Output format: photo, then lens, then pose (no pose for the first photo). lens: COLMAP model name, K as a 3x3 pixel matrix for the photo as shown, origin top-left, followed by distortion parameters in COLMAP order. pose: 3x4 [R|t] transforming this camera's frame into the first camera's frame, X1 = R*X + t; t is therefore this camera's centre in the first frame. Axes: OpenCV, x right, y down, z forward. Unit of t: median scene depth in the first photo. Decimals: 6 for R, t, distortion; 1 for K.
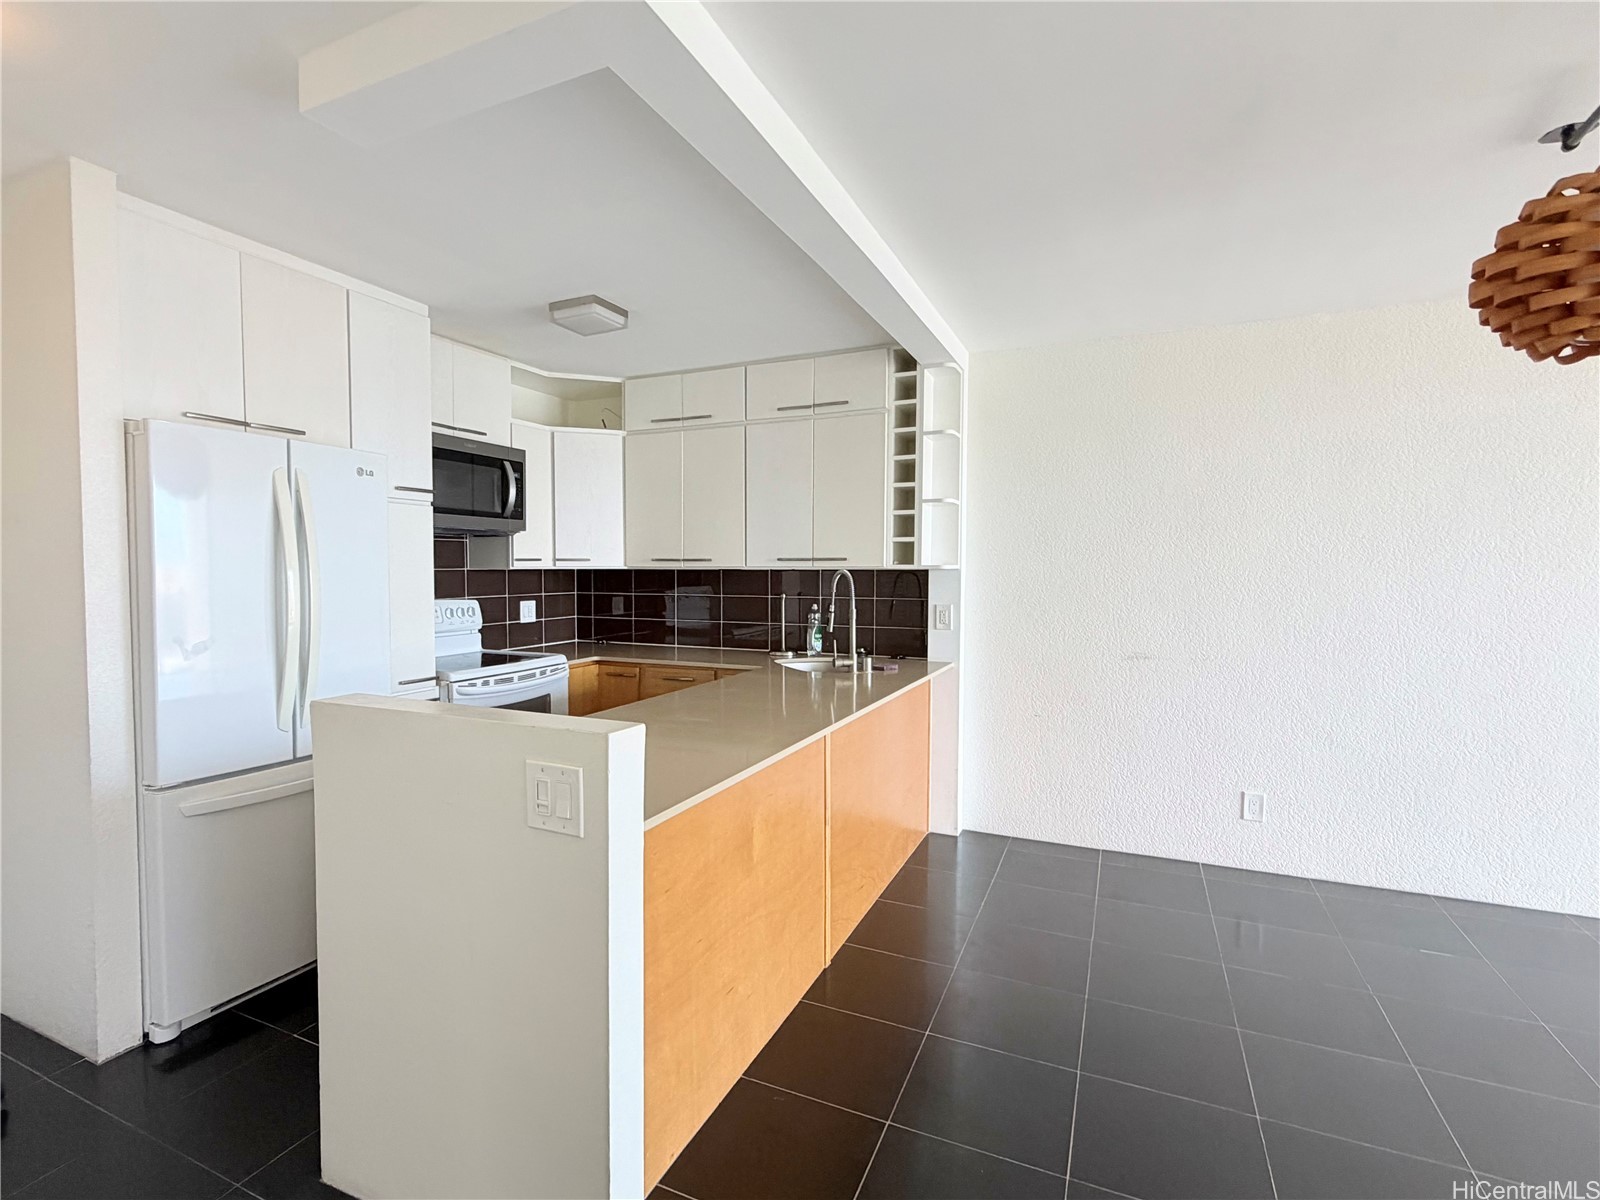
lens RADIAL K [[787.0, 0, 752.3], [0, 787.0, 599.2], [0, 0, 1]] dist [-0.000947, 0.000201]
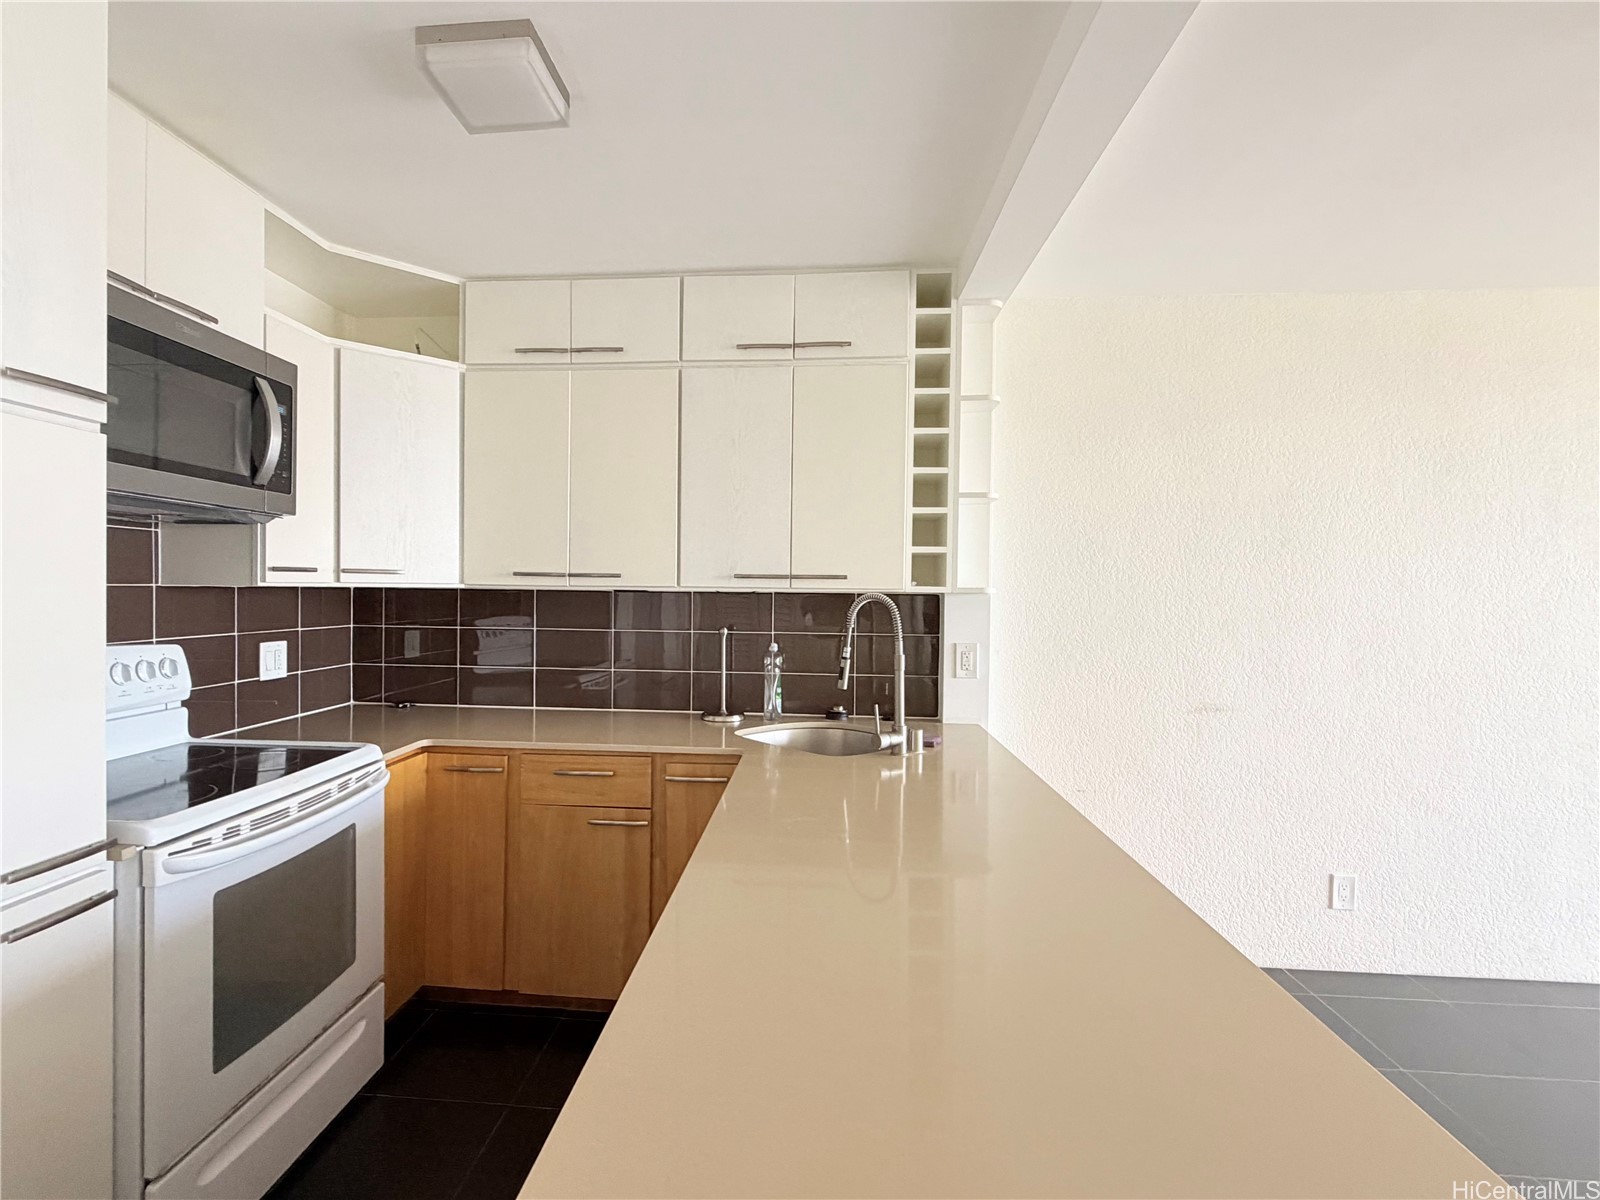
lens RADIAL K [[787.0, 0, 752.3], [0, 787.0, 599.2], [0, 0, 1]] dist [-0.000947, 0.000201]
pose [[0.936478, 0.005970, 0.350675, -0.184940], [0.003736, 0.999629, -0.026996, -0.014024], [-0.350706, 0.026591, 0.936108, 0.392643]]
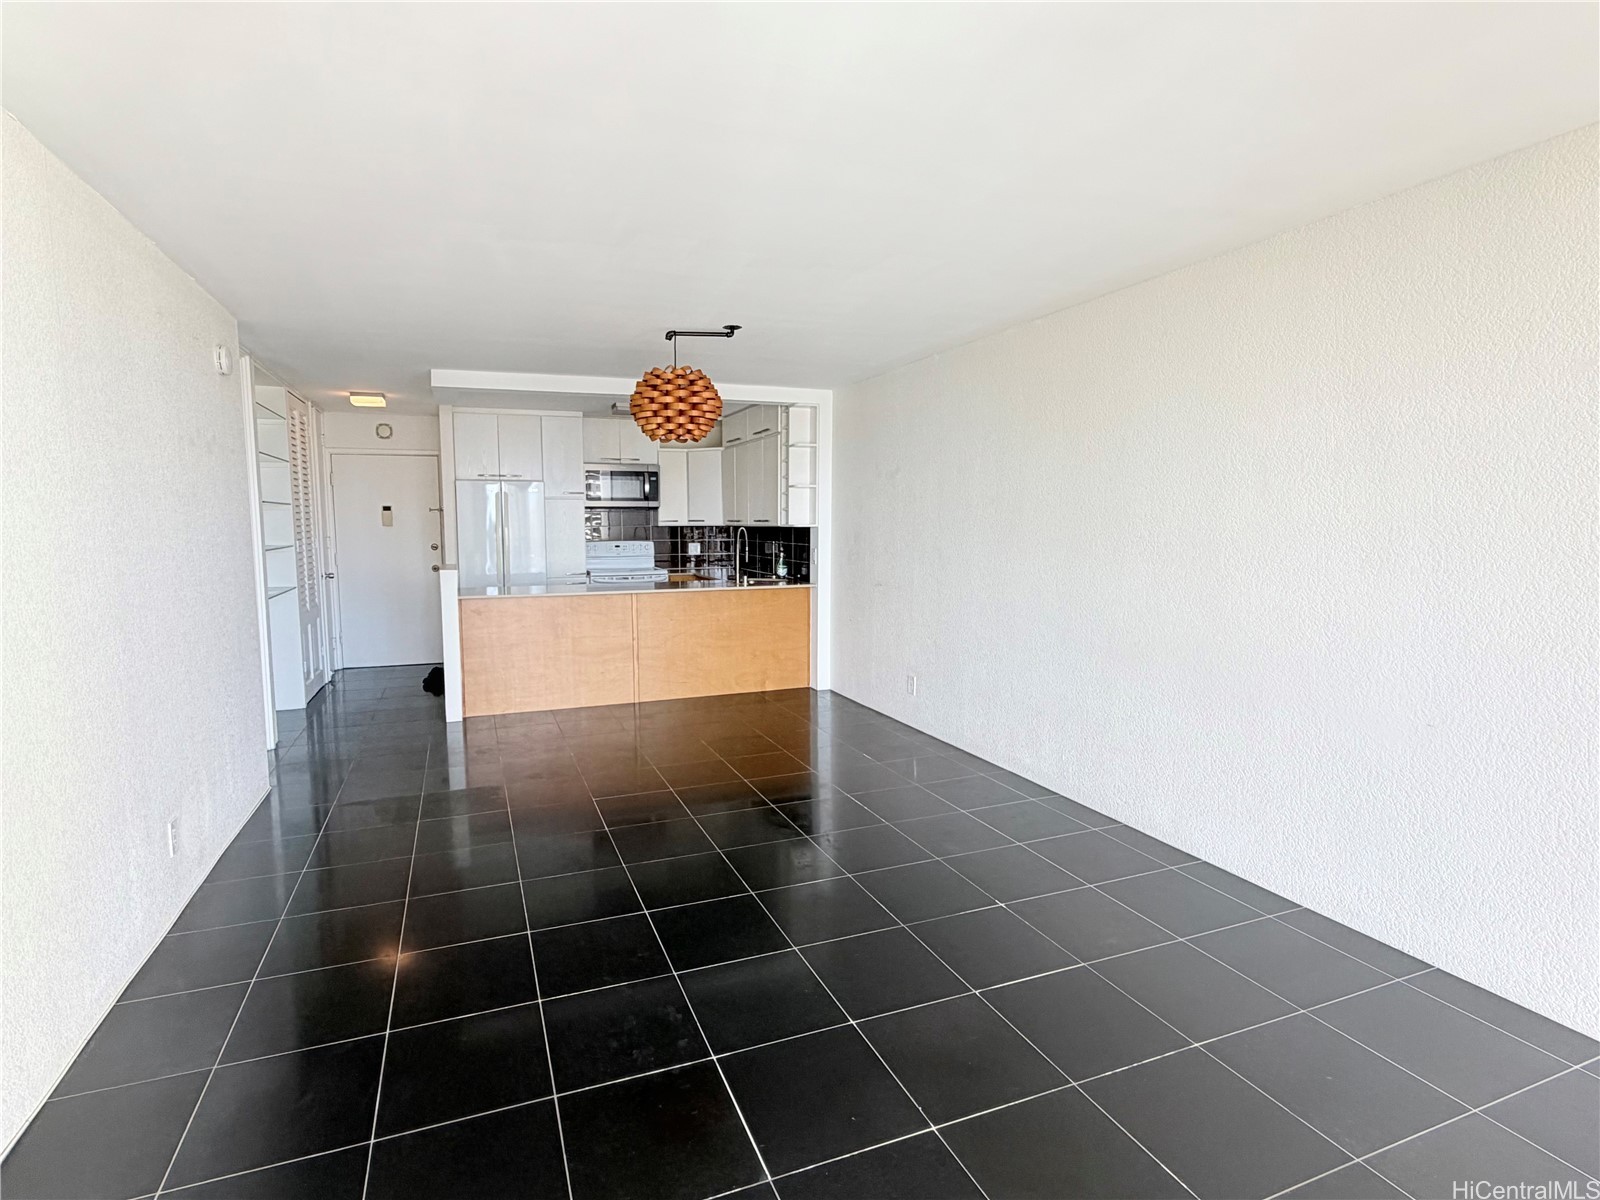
lens RADIAL K [[787.0, 0, 752.3], [0, 787.0, 599.2], [0, 0, 1]] dist [-0.000947, 0.000201]
pose [[0.717569, 0.064576, -0.693488, 1.266199], [-0.020004, 0.997193, 0.072157, -0.002582], [0.696200, -0.037905, 0.716846, -0.262964]]
